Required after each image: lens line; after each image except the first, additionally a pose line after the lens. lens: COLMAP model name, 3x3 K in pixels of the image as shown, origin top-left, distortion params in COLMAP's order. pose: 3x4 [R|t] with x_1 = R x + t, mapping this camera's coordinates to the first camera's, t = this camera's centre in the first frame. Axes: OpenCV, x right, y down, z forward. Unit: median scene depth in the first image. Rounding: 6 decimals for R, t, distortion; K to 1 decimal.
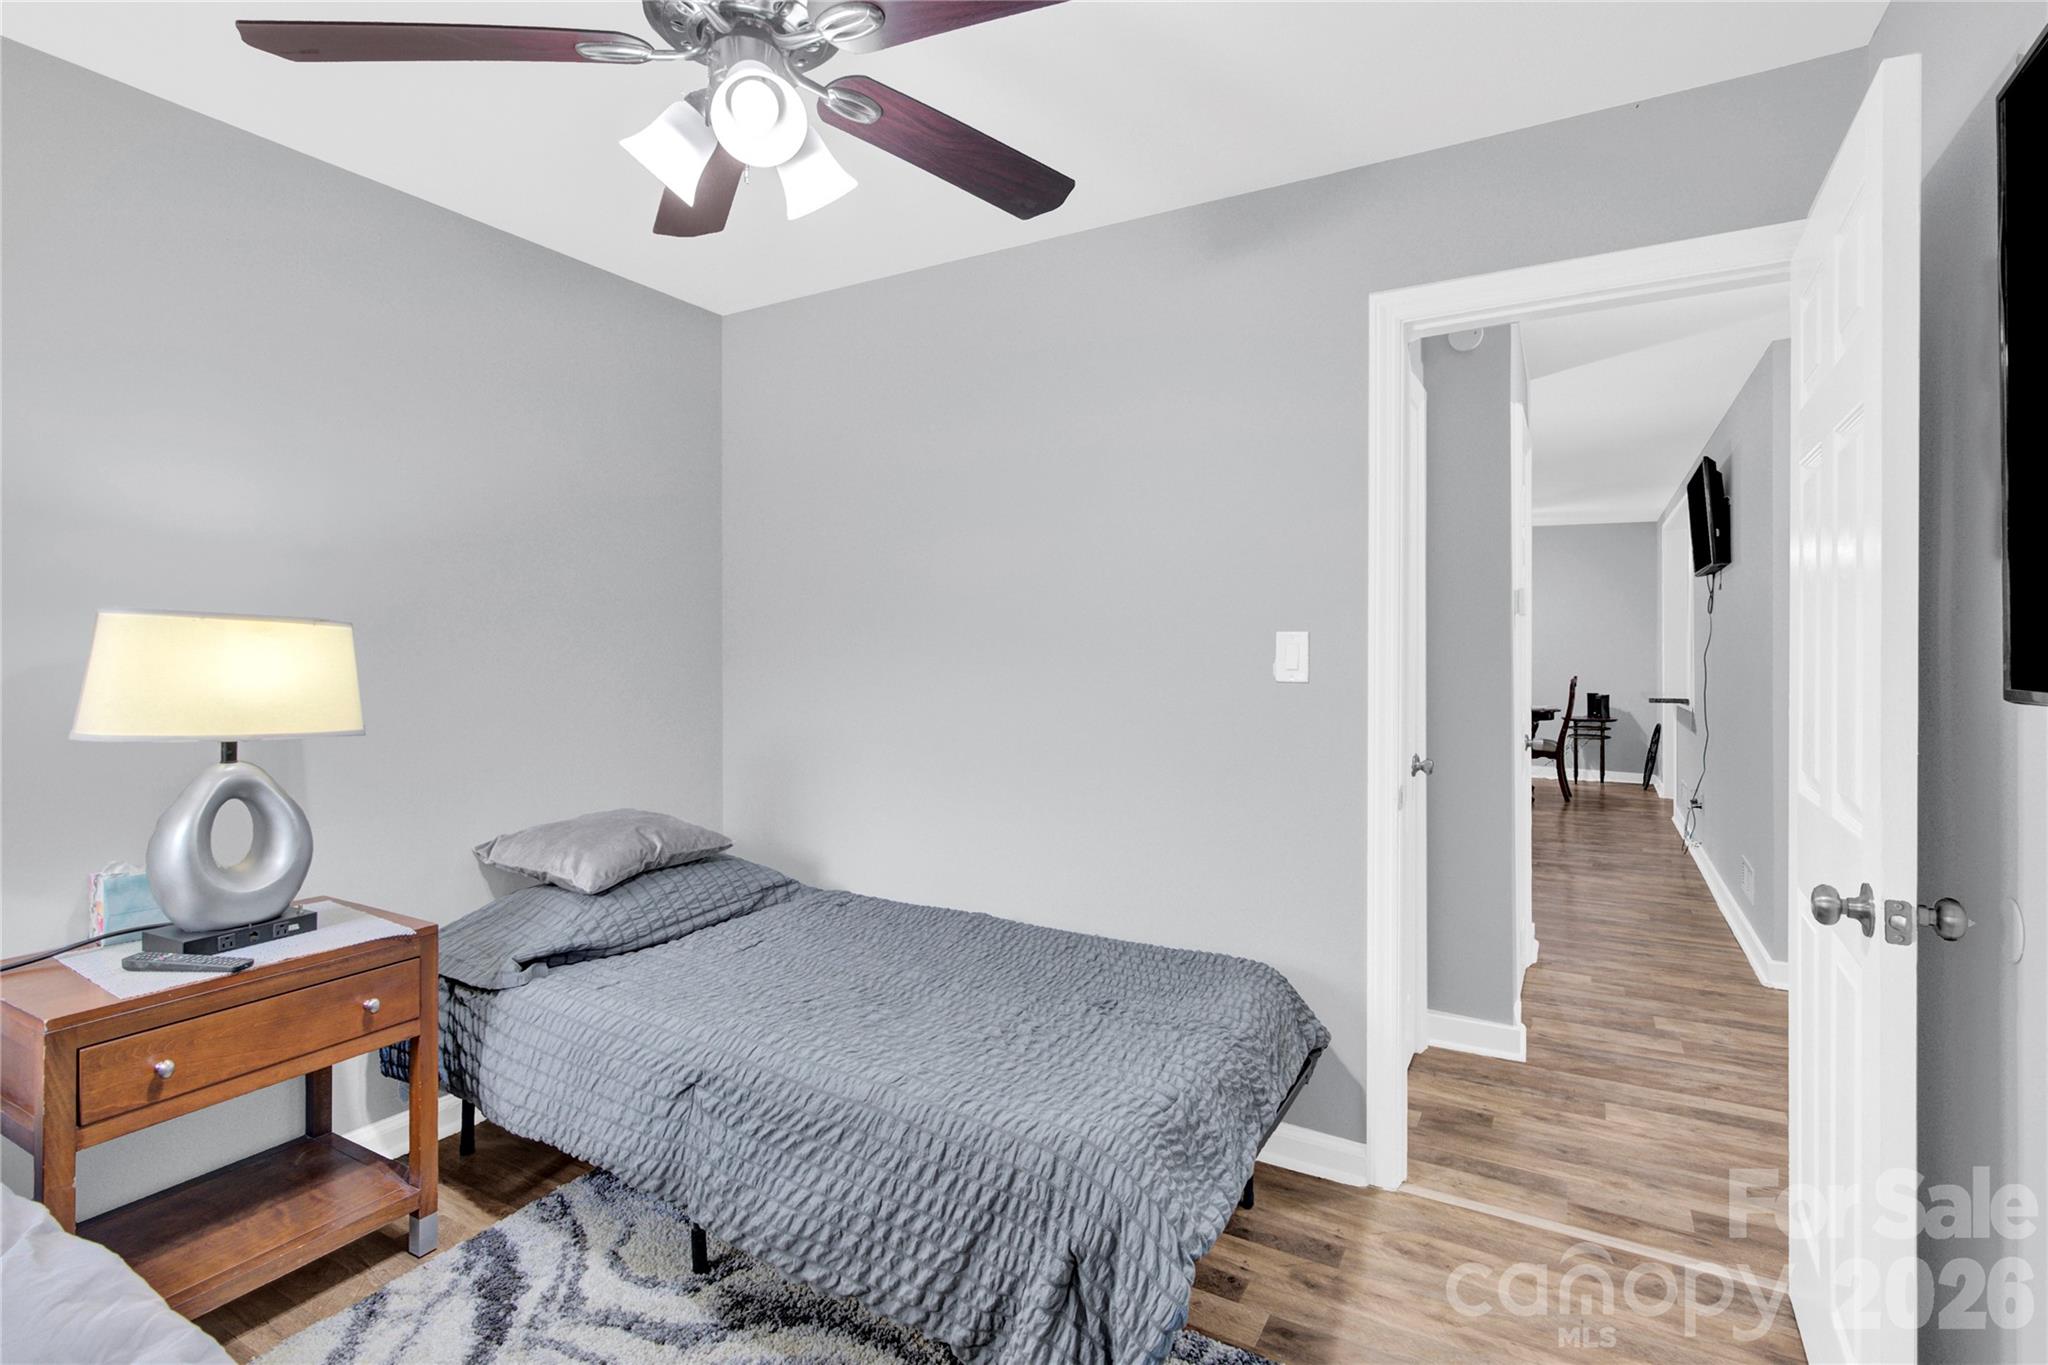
lens RADIAL K [[978.9, 0, 1039.5], [0, 978.9, 673.5], [0, 0, 1]] dist [0.002624, 0.000922]
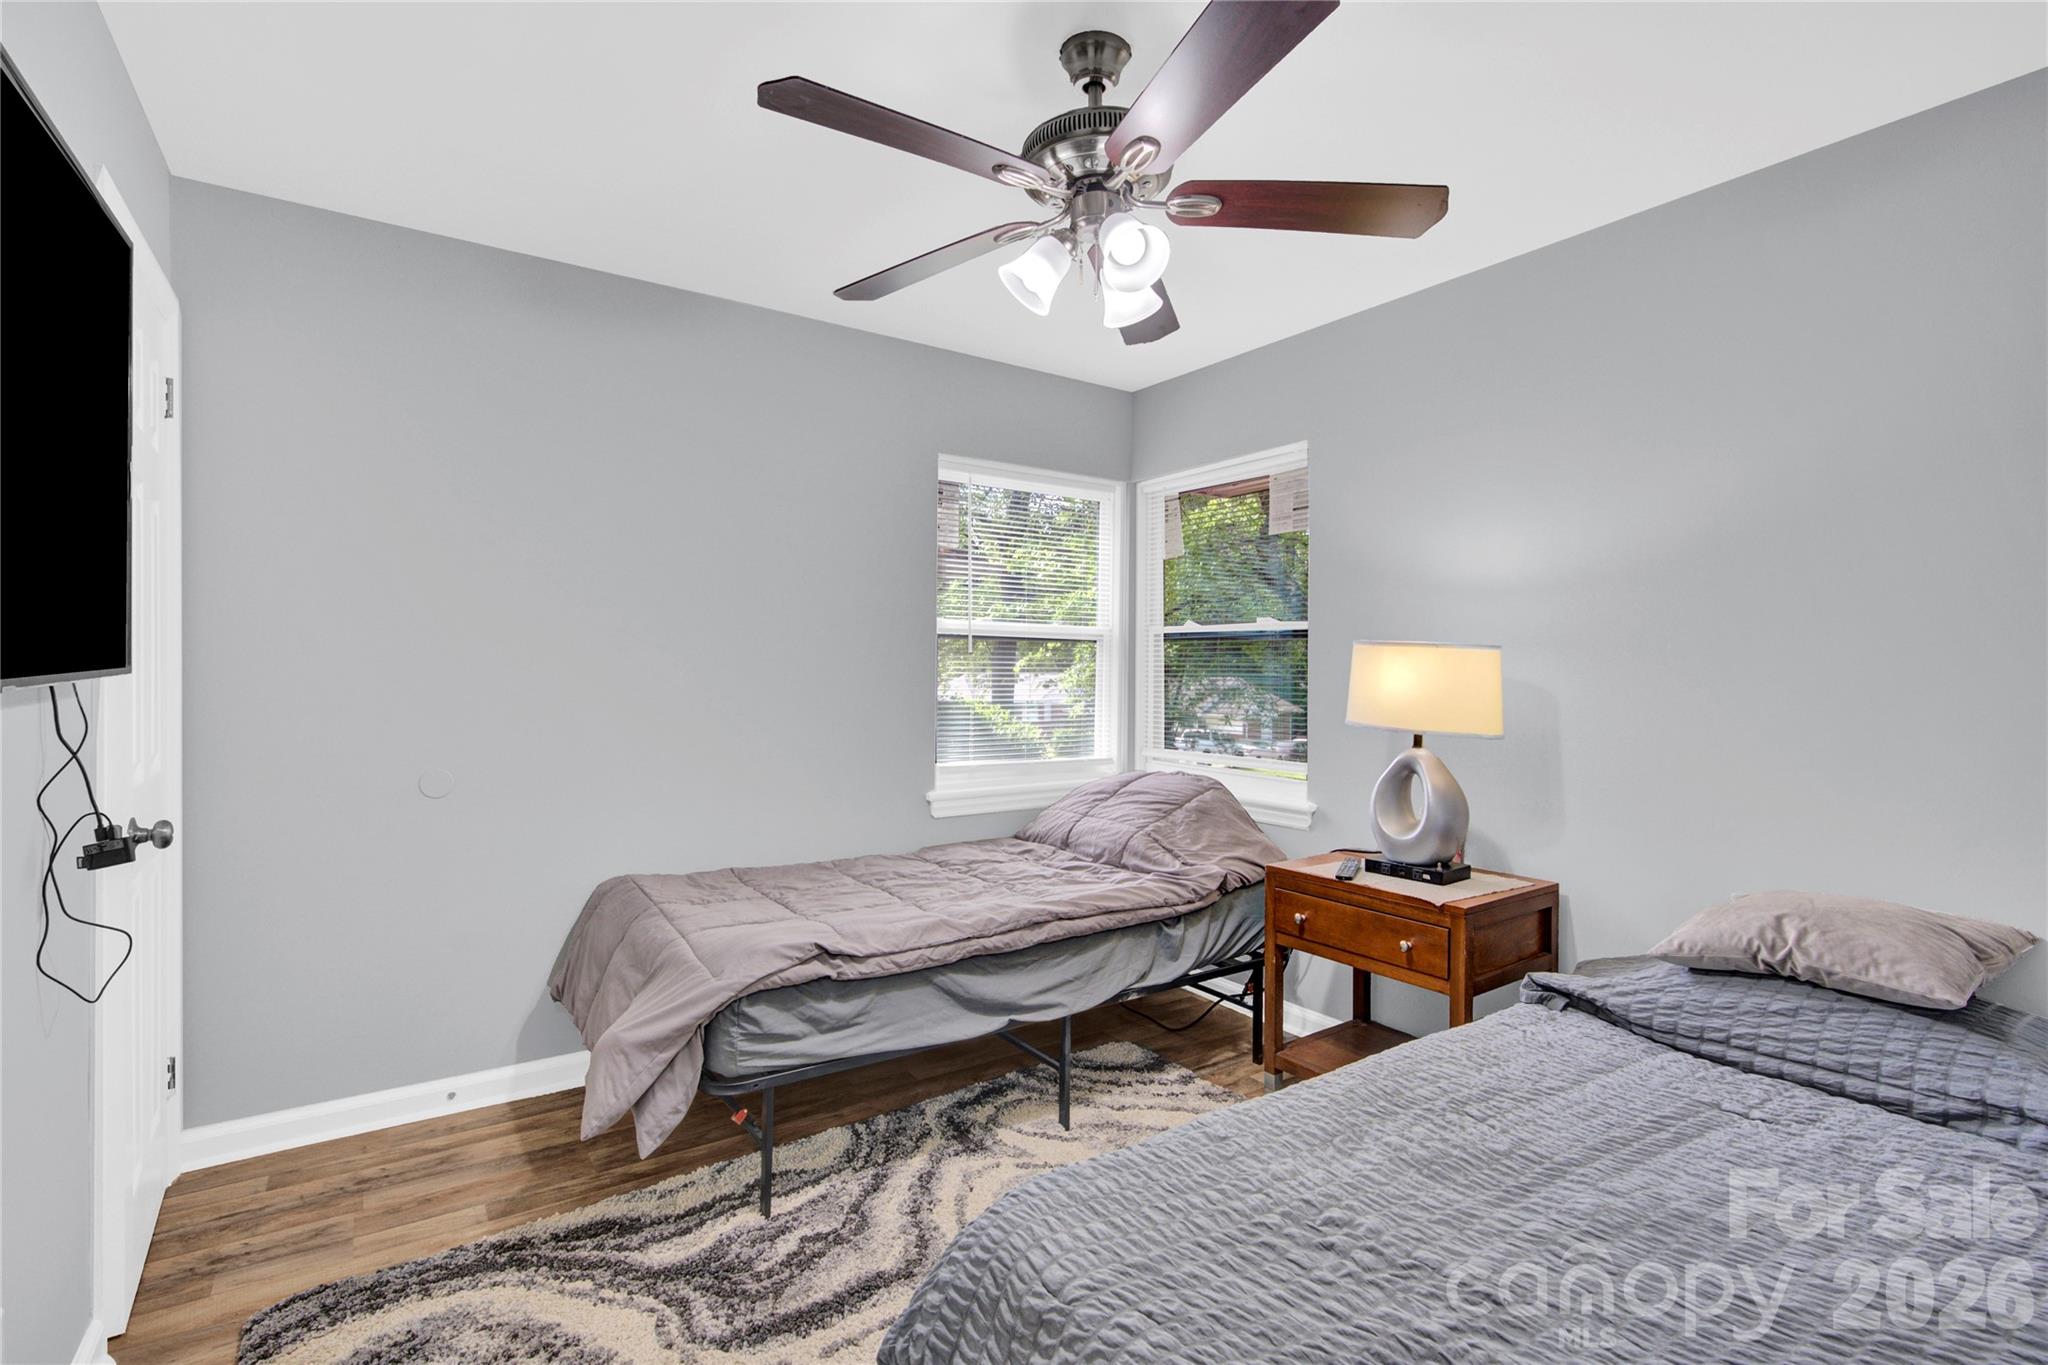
lens RADIAL K [[978.9, 0, 1039.5], [0, 978.9, 673.5], [0, 0, 1]] dist [0.002624, 0.000922]
pose [[-0.448033, 0.011828, -0.893939, 0.505577], [-0.018246, 0.999583, 0.022370, -0.029744], [0.893831, 0.026334, -0.447631, 0.844487]]
